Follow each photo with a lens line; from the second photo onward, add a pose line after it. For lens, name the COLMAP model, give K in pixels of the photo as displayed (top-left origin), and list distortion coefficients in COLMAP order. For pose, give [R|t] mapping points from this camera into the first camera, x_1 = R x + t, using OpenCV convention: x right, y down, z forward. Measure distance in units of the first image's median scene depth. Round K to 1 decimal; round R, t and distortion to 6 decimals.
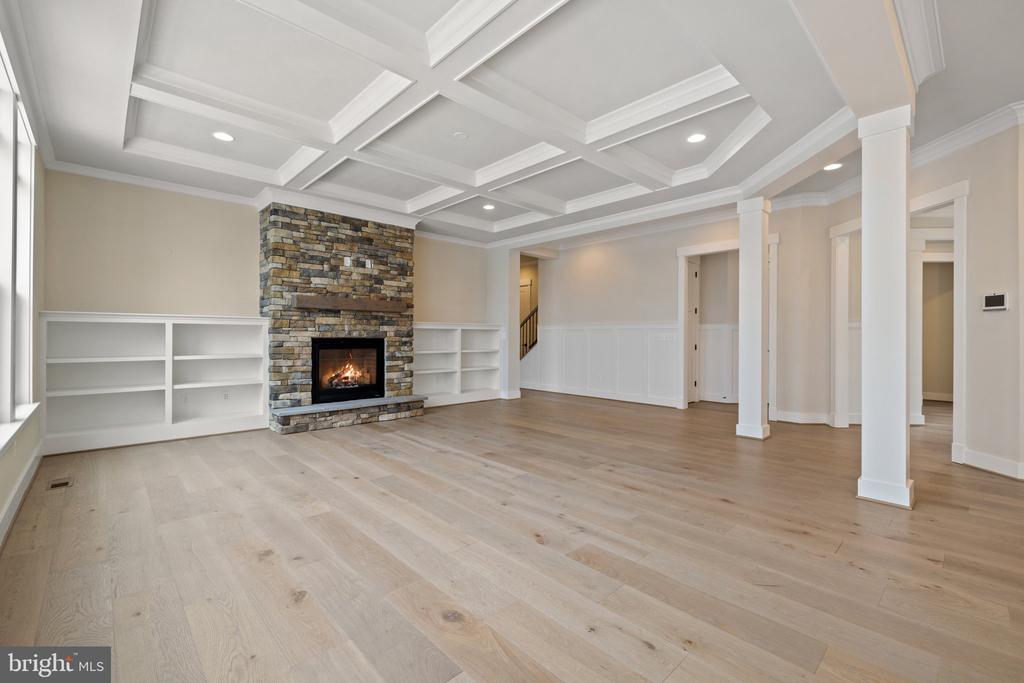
lens RADIAL K [[447.3, 0, 514.5], [0, 447.3, 331.0], [0, 0, 1]] dist [0.000120, -0.000096]
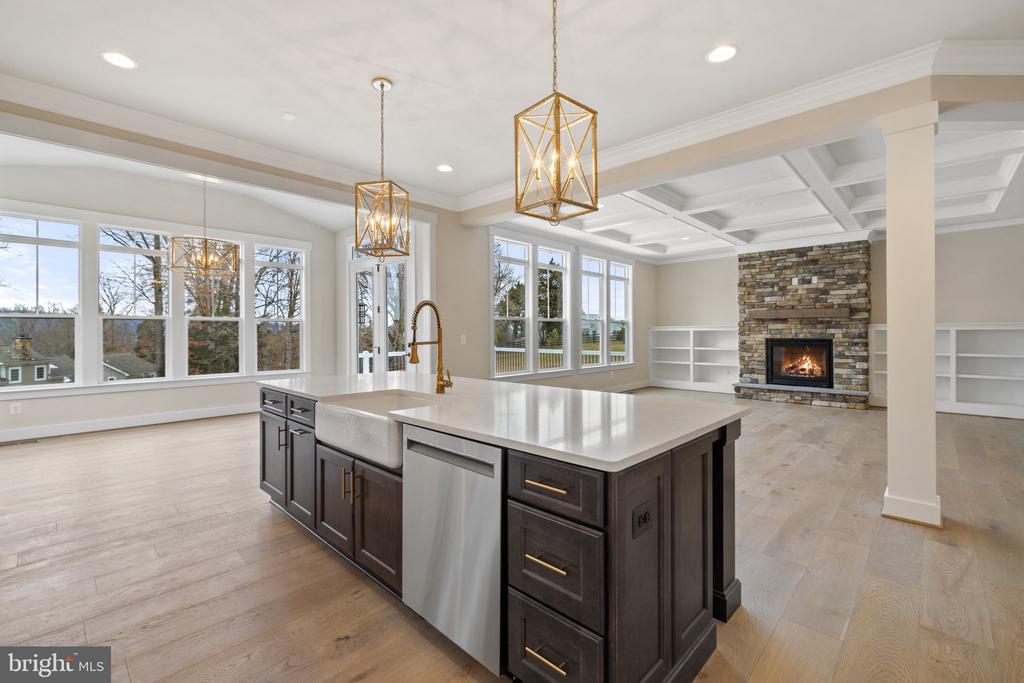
lens RADIAL K [[447.3, 0, 509.1], [0, 447.3, 334.6], [0, 0, 1]] dist [0.000120, -0.000096]
pose [[0.041293, -0.010383, -0.999093, 0.916108], [0.004325, 0.999938, -0.010213, 0.012931], [0.999138, -0.003899, 0.041335, 0.092254]]
